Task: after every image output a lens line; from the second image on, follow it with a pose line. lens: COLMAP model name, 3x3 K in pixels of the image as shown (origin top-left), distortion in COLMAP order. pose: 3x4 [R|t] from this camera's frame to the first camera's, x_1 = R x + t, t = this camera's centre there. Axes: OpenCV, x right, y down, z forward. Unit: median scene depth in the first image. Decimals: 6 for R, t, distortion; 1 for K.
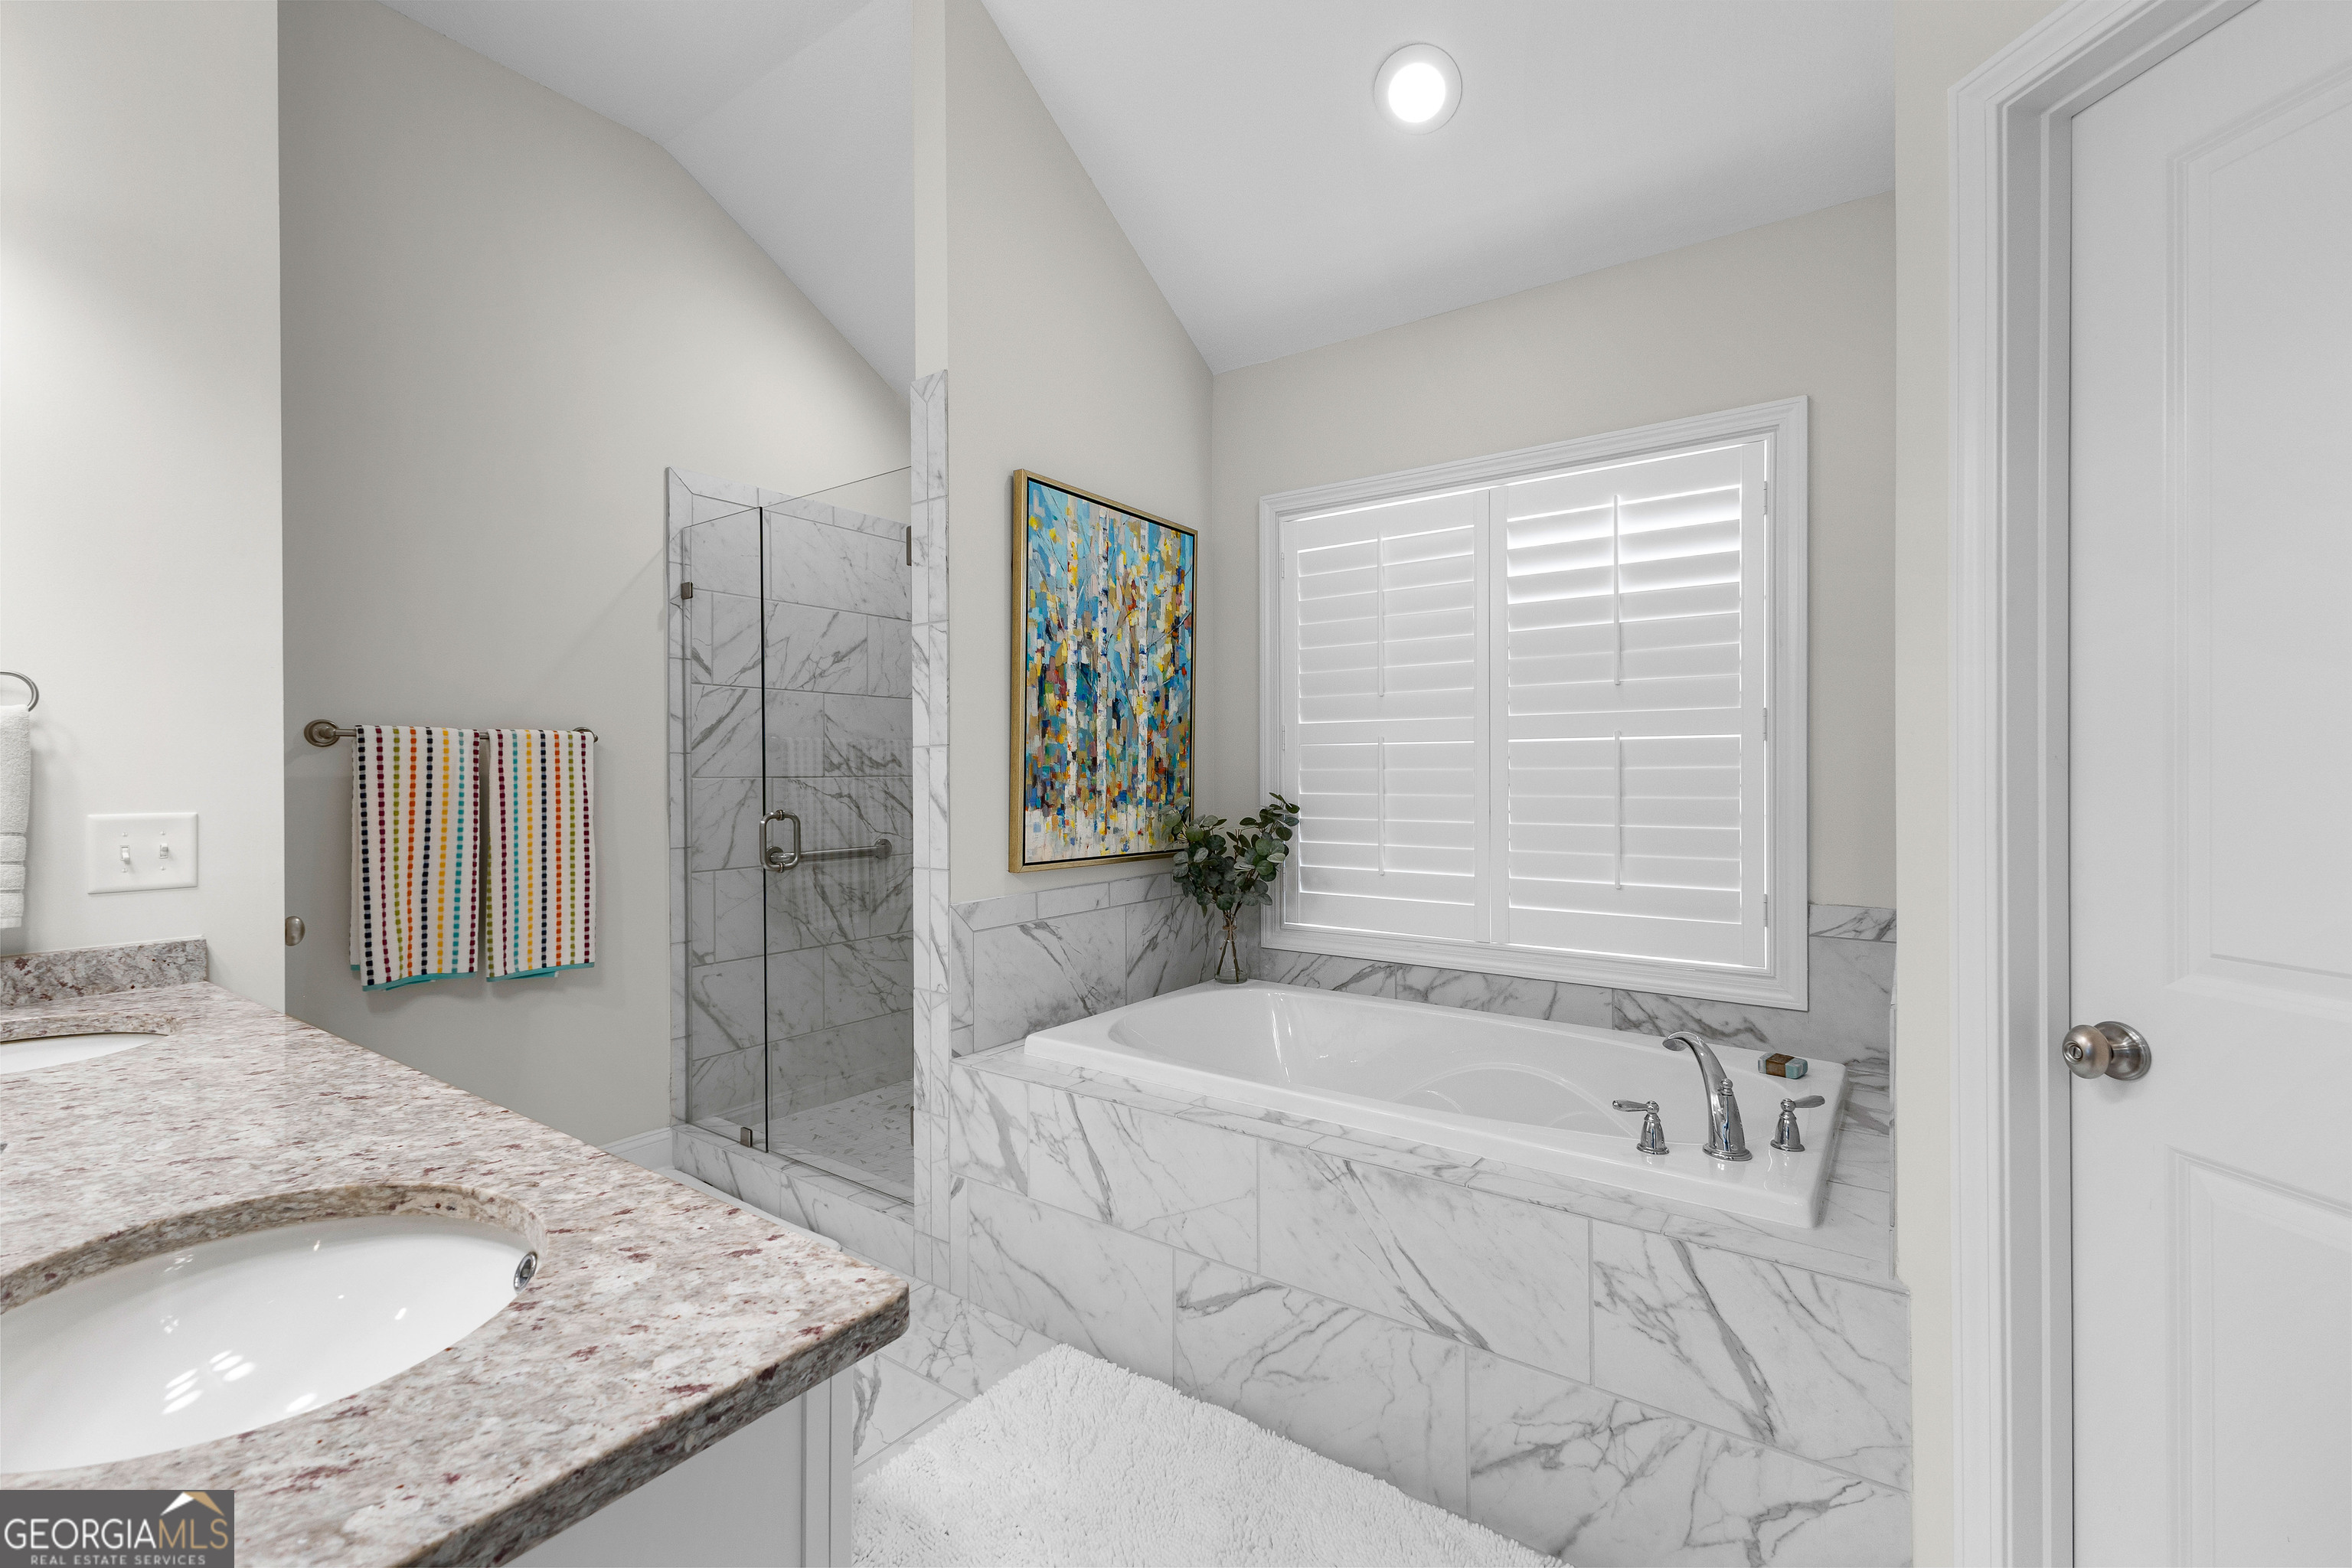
lens RADIAL K [[1001.5, 0, 1195.3], [0, 1001.5, 774.7], [0, 0, 1]] dist [0.007727, -0.000047]
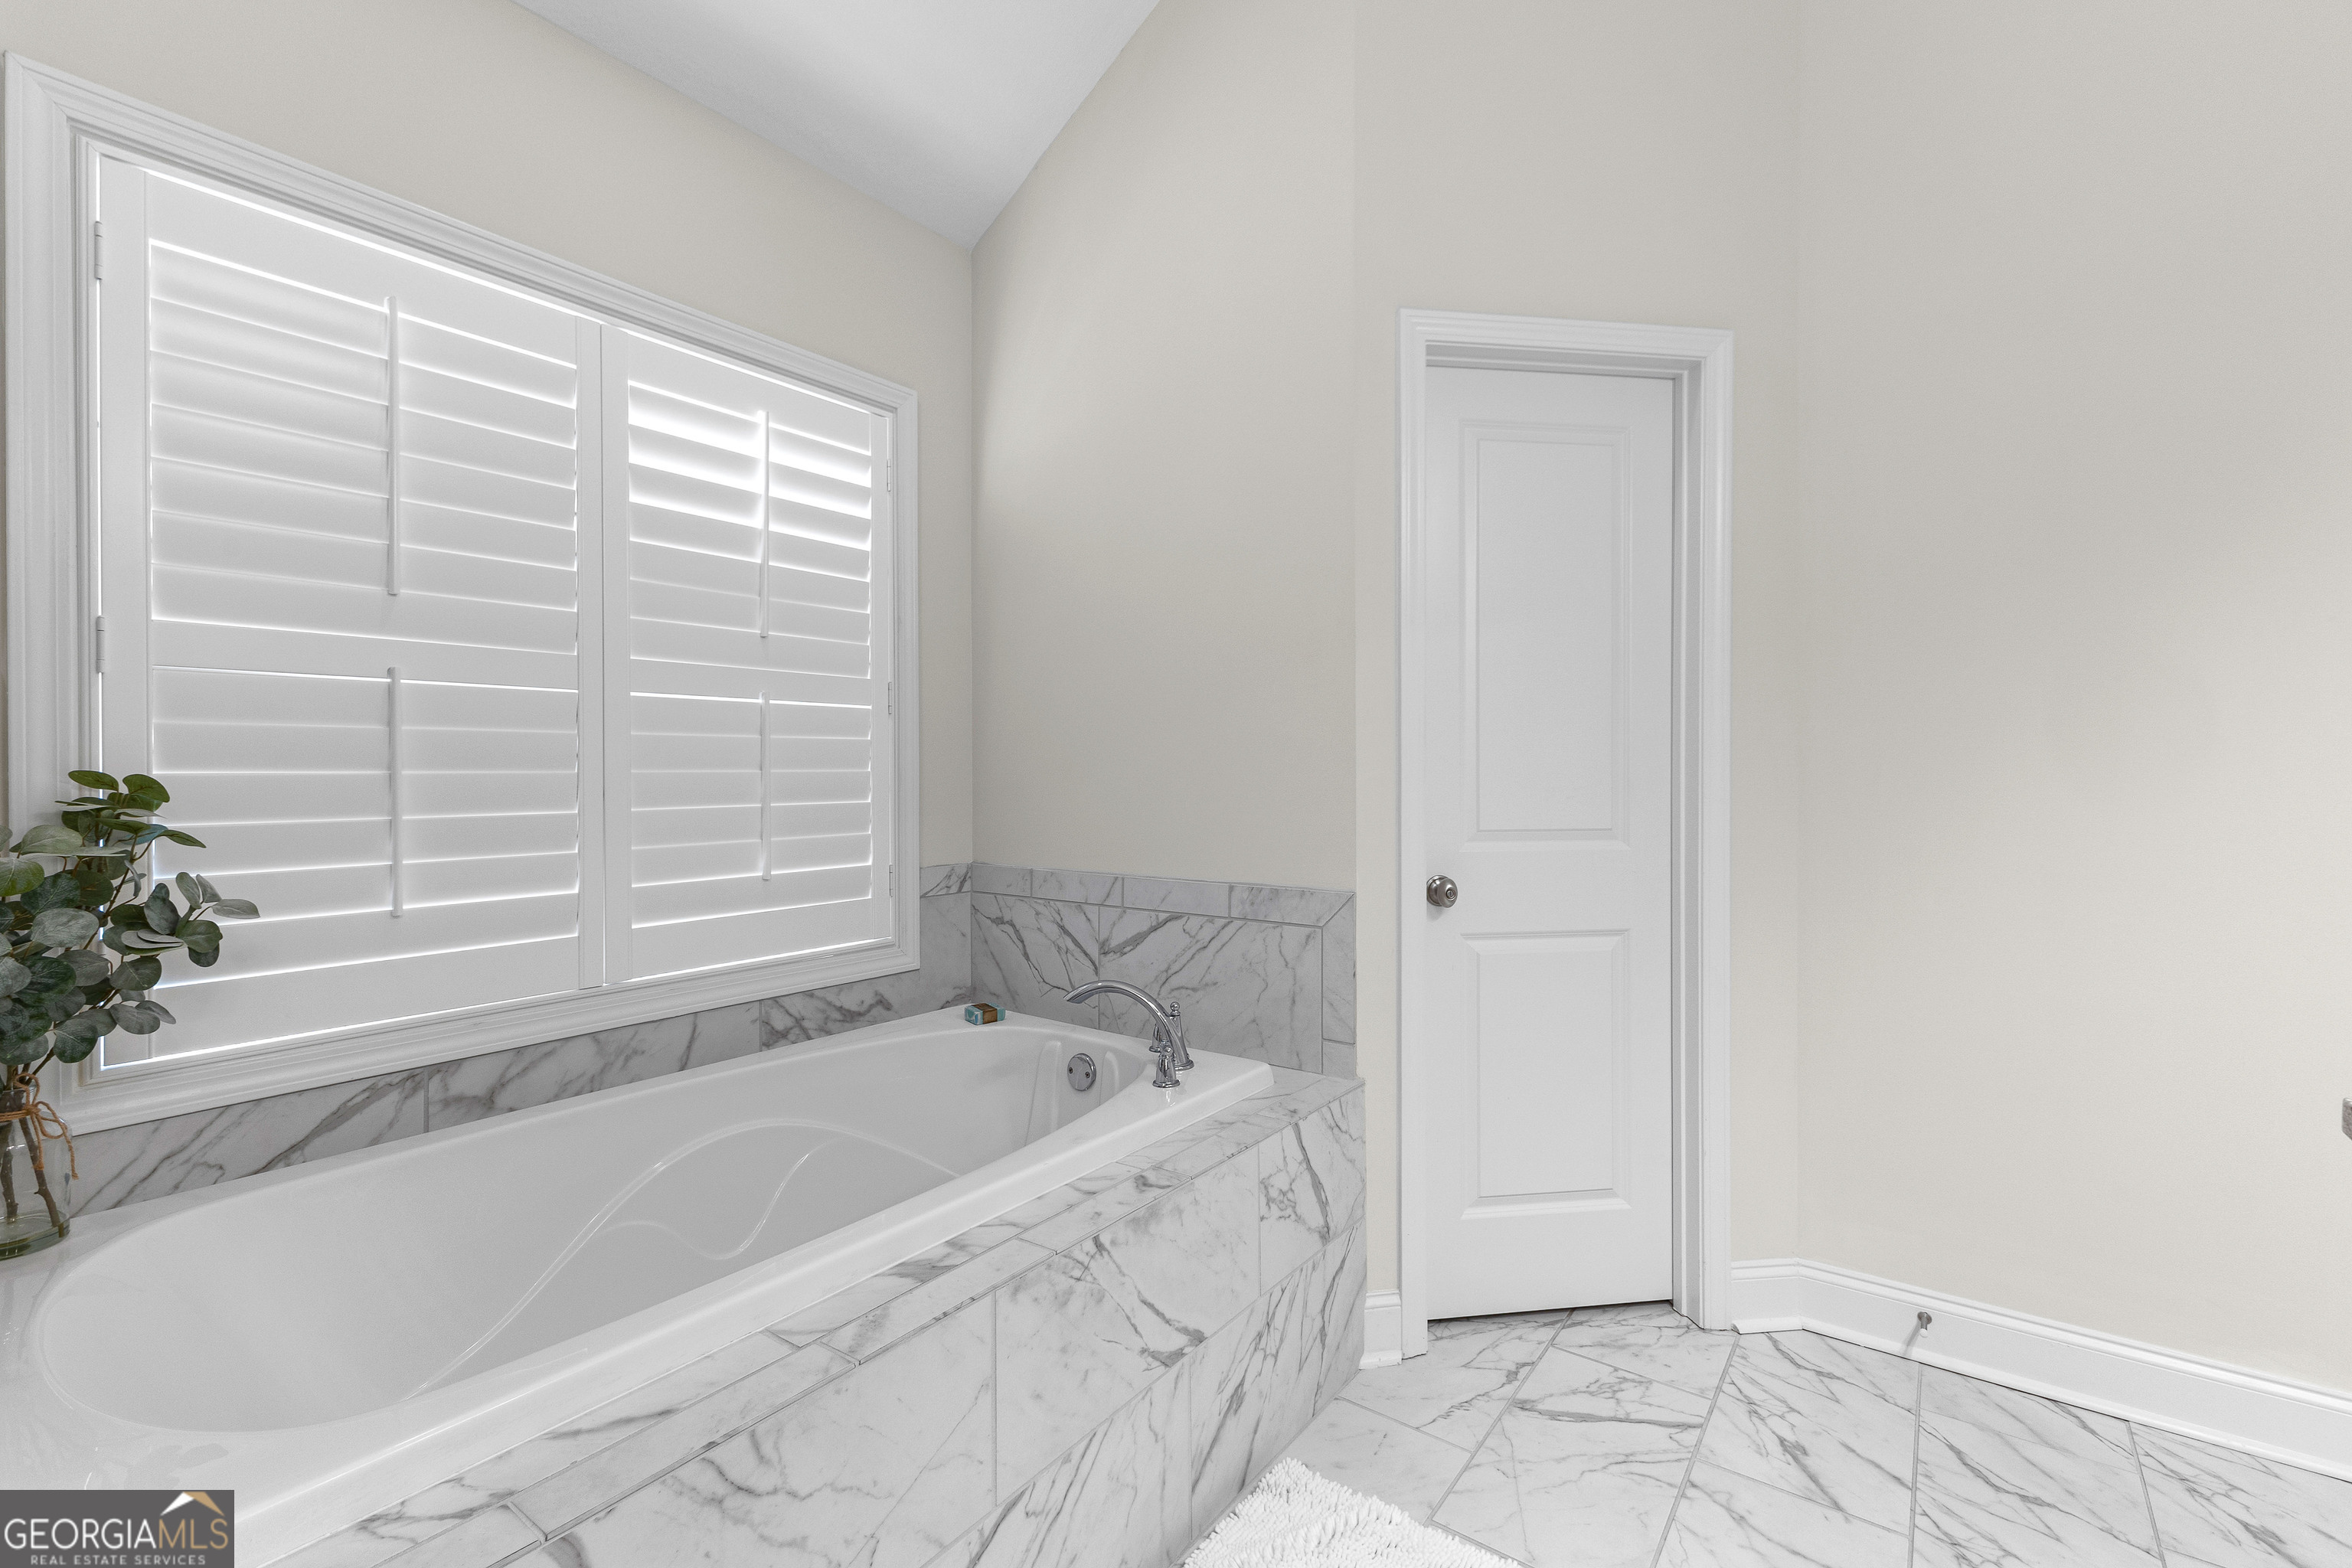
lens RADIAL K [[1018.7, 0, 1176.7], [0, 1018.7, 775.8], [0, 0, 1]] dist [0.017723, -0.005192]
pose [[0.031756, -0.004531, 0.999485, -0.457971], [0.003789, 0.999983, 0.004413, 0.025882], [-0.999488, 0.003646, 0.031772, 0.679800]]
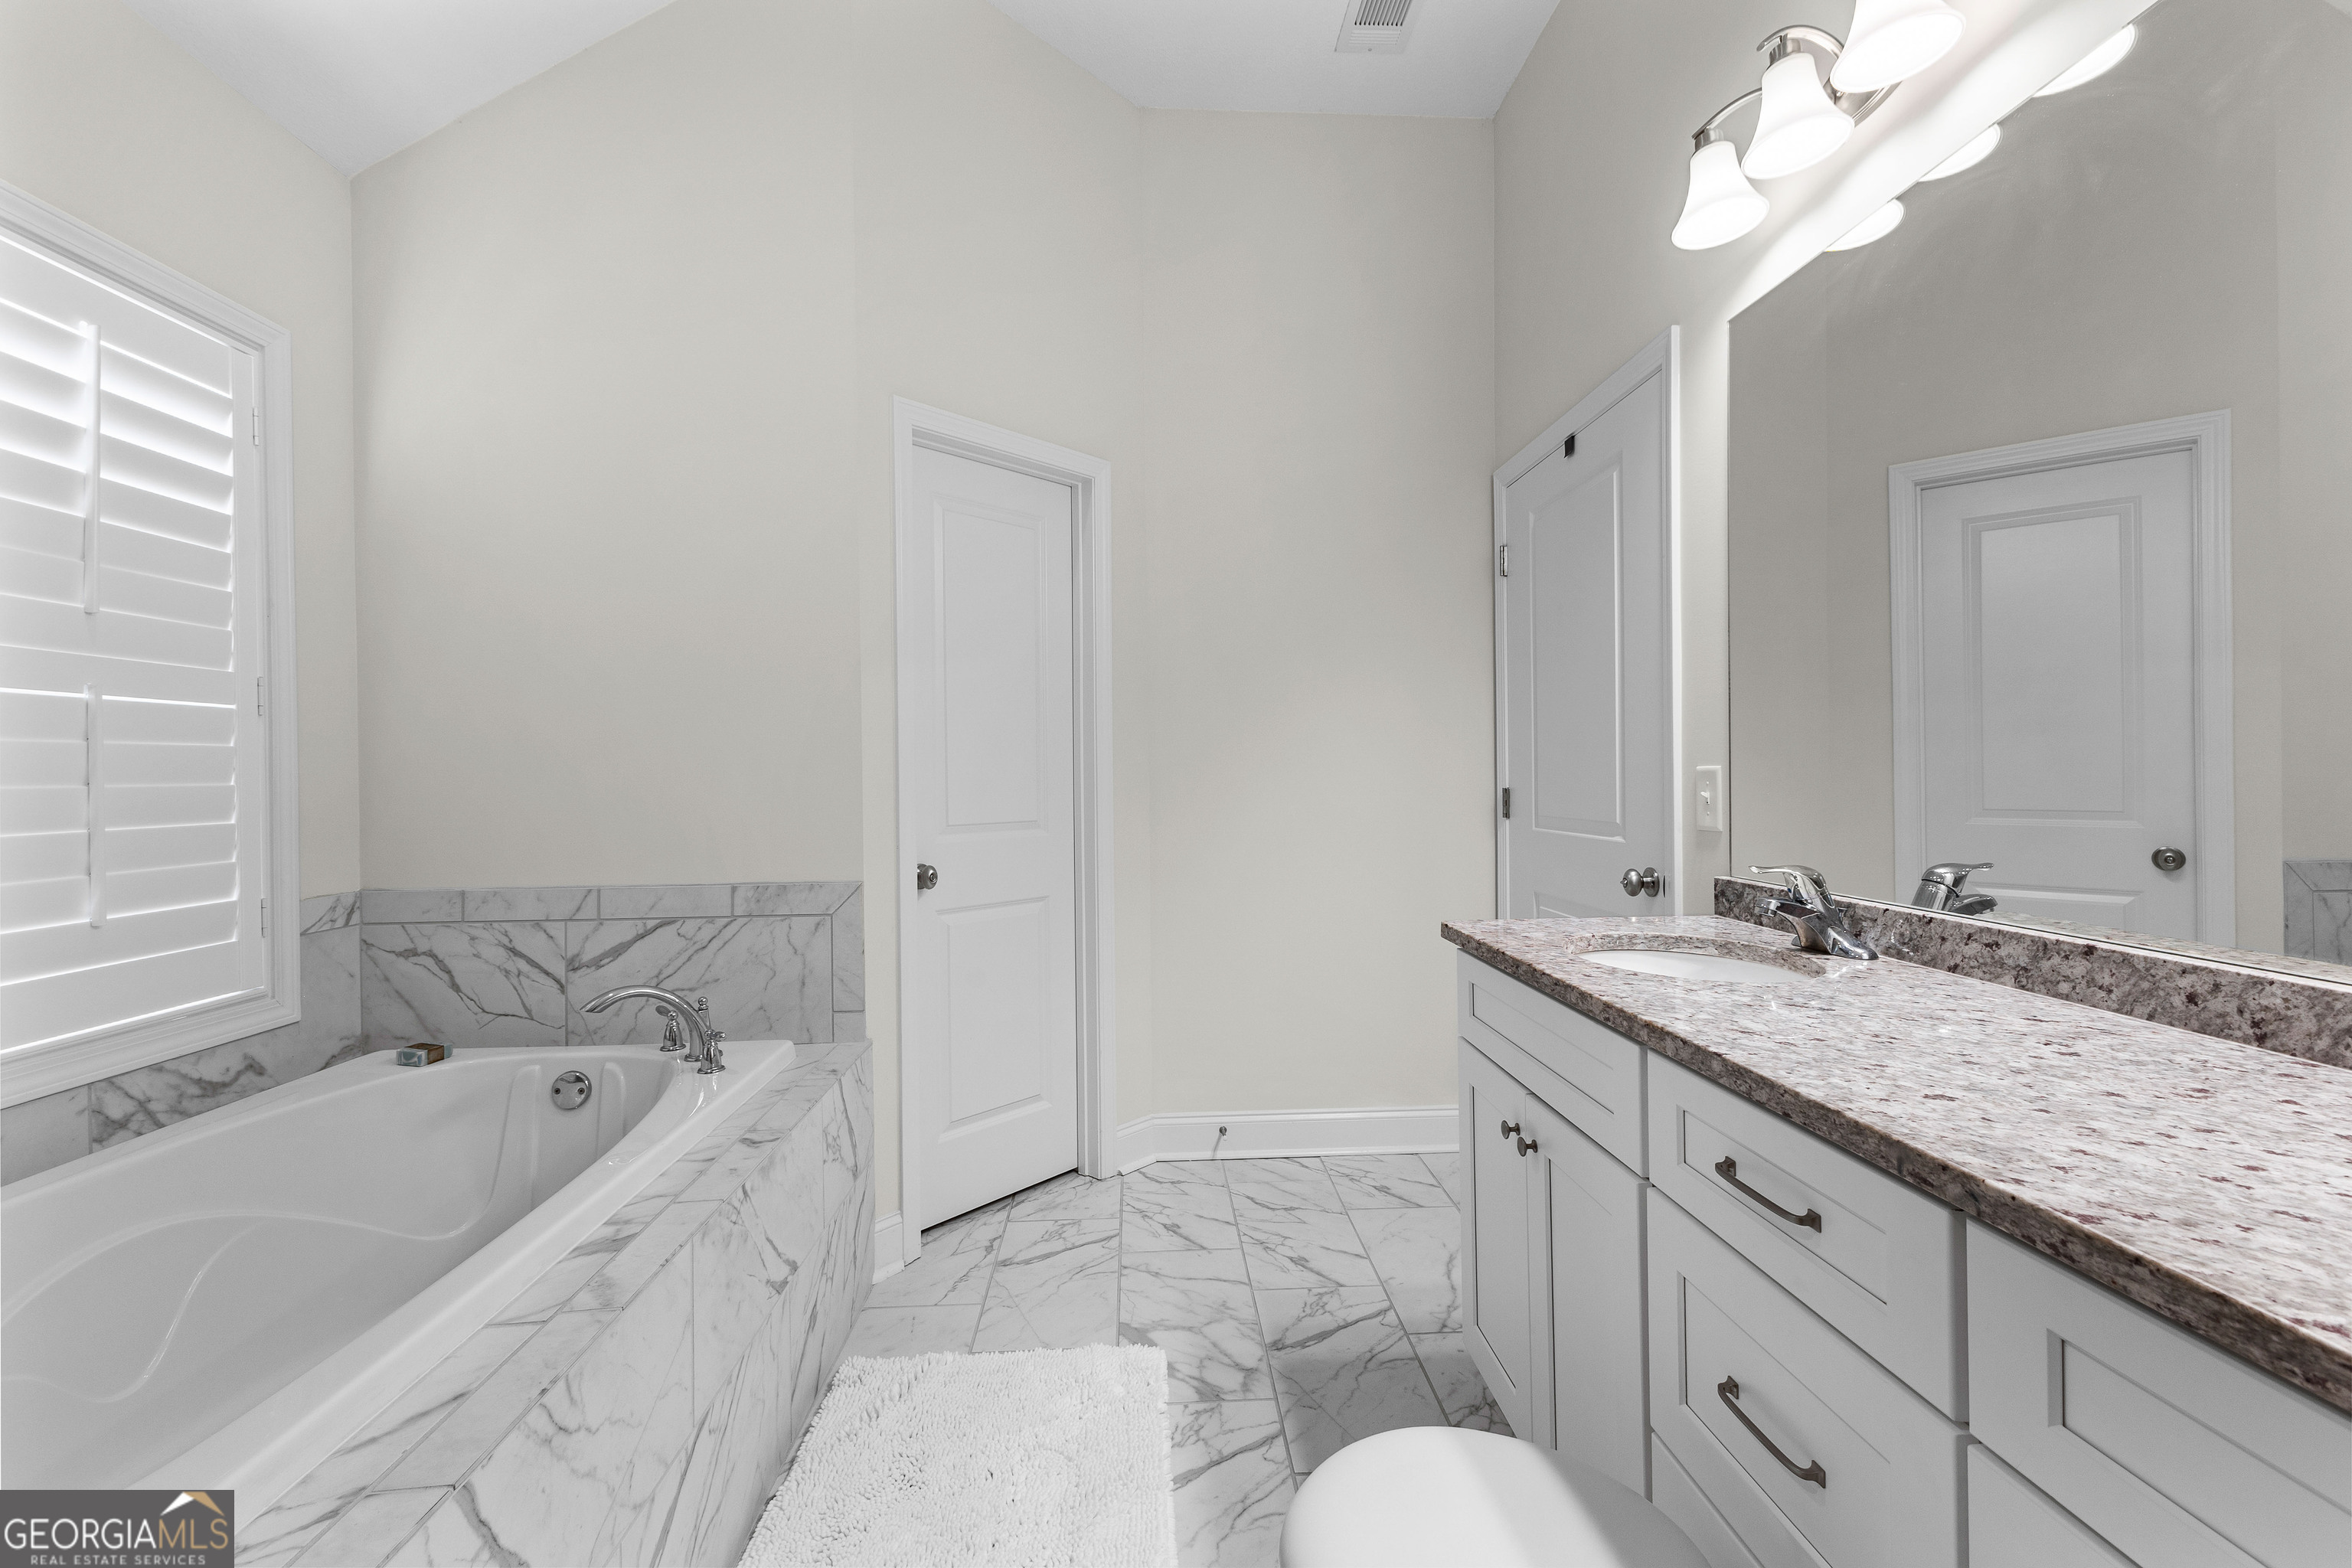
lens RADIAL K [[1018.7, 0, 1176.7], [0, 1018.7, 775.8], [0, 0, 1]] dist [0.017723, -0.005192]
pose [[-0.611192, 0.005487, 0.791463, -0.581989], [0.013977, 0.999895, 0.003862, 0.024529], [-0.791359, 0.013423, -0.611205, 0.923208]]
